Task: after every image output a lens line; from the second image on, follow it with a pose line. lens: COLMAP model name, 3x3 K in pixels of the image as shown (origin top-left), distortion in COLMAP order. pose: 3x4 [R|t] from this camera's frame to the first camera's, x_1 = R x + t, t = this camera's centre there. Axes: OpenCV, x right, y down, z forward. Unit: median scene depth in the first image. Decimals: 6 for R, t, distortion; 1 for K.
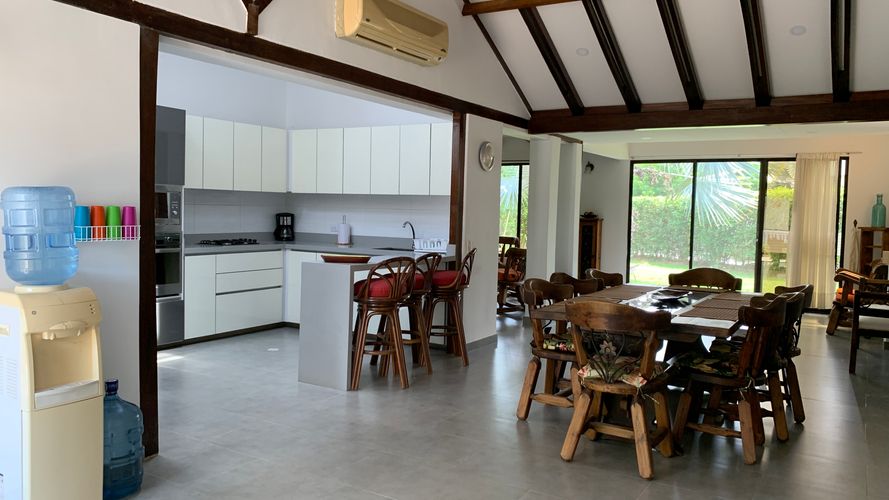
lens RADIAL K [[671.5, 0, 441.7], [0, 671.5, 250.9], [0, 0, 1]] dist [0.045170, -0.051811]
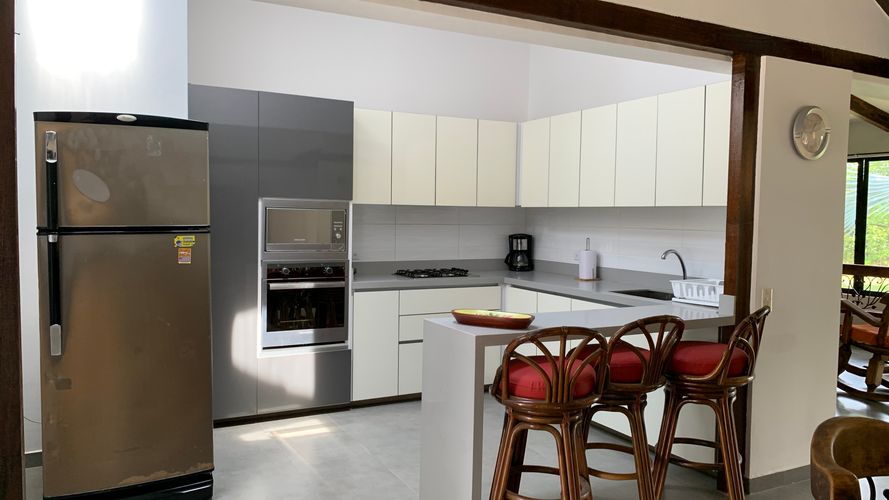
lens RADIAL K [[671.5, 0, 442.4], [0, 671.5, 247.2], [0, 0, 1]] dist [0.045170, -0.051811]
pose [[0.860676, 0.012948, -0.508989, 0.083002], [-0.026880, 0.999438, -0.020028, -0.026956], [0.508444, 0.030919, 0.860540, 0.346391]]
